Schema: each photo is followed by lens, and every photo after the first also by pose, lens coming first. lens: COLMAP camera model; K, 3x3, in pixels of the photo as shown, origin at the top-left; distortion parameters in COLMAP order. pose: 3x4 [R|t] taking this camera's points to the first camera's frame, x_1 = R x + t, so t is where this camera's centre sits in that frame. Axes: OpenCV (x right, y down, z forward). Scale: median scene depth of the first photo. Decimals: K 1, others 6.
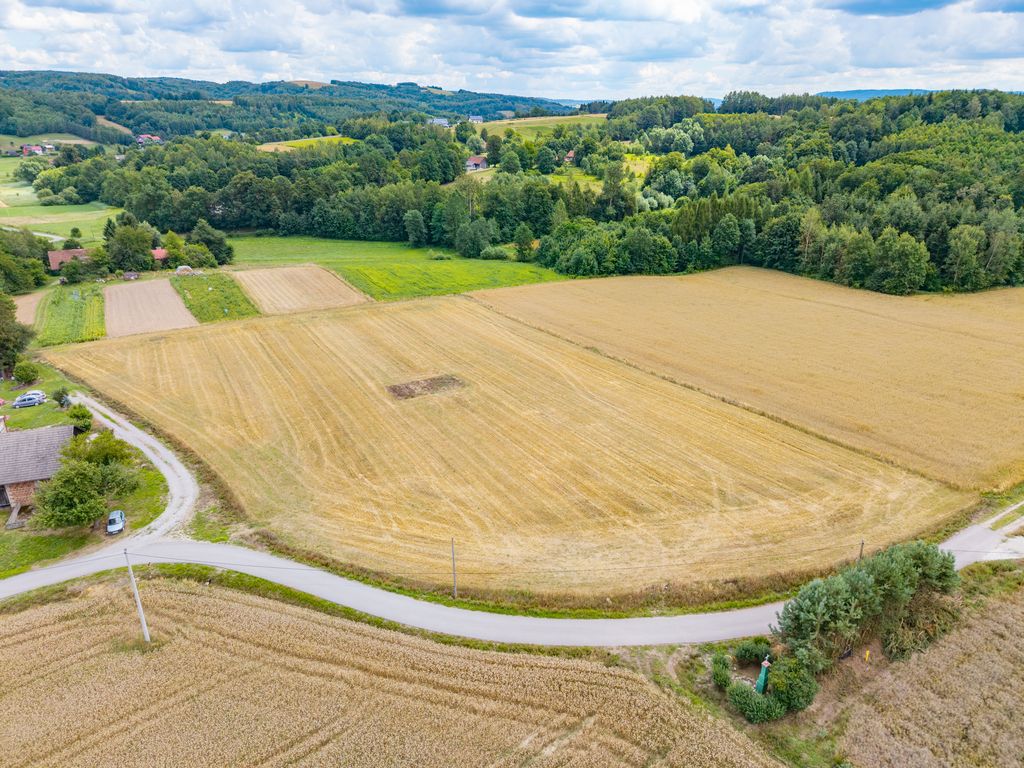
lens RADIAL K [[684.6, 0, 509.6], [0, 684.6, 385.7], [0, 0, 1]] dist [0.027991, -0.027316]
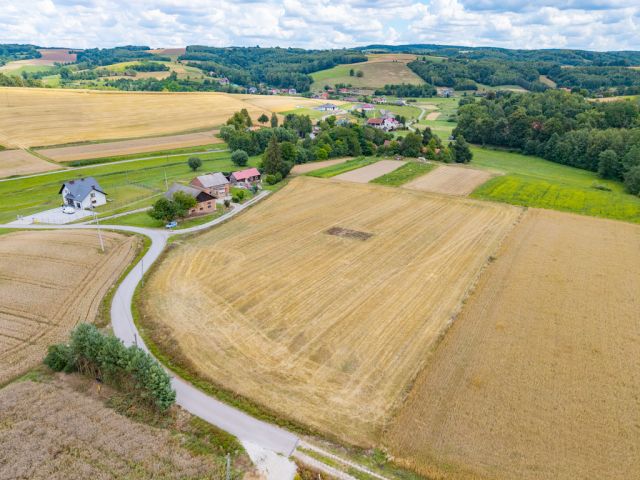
lens RADIAL K [[427.9, 0, 318.5], [0, 427.9, 241.0], [0, 0, 1]] dist [0.027991, -0.027316]
pose [[0.515145, 0.324003, -0.793503, 0.642123], [-0.330122, 0.929376, 0.165167, -0.123672], [0.790978, 0.176868, 0.585724, 0.314872]]
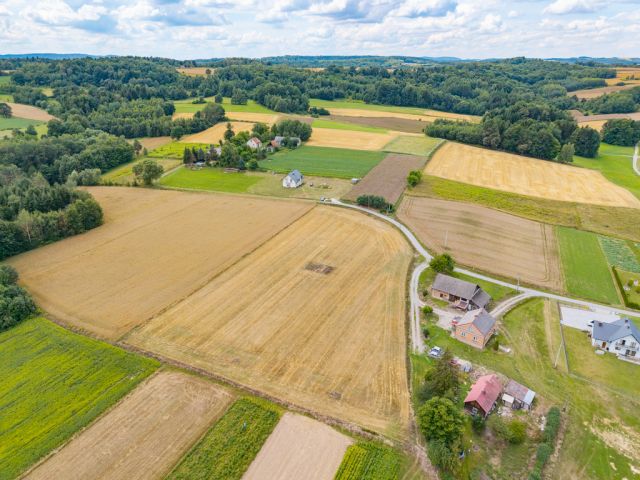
lens RADIAL K [[427.9, 0, 318.5], [0, 427.9, 241.0], [0, 0, 1]] dist [0.027991, -0.027316]
pose [[-0.552784, -0.324774, 0.767432, -1.262307], [0.307395, 0.776512, 0.550034, -0.920601], [-0.774557, 0.539955, -0.329410, 1.407153]]
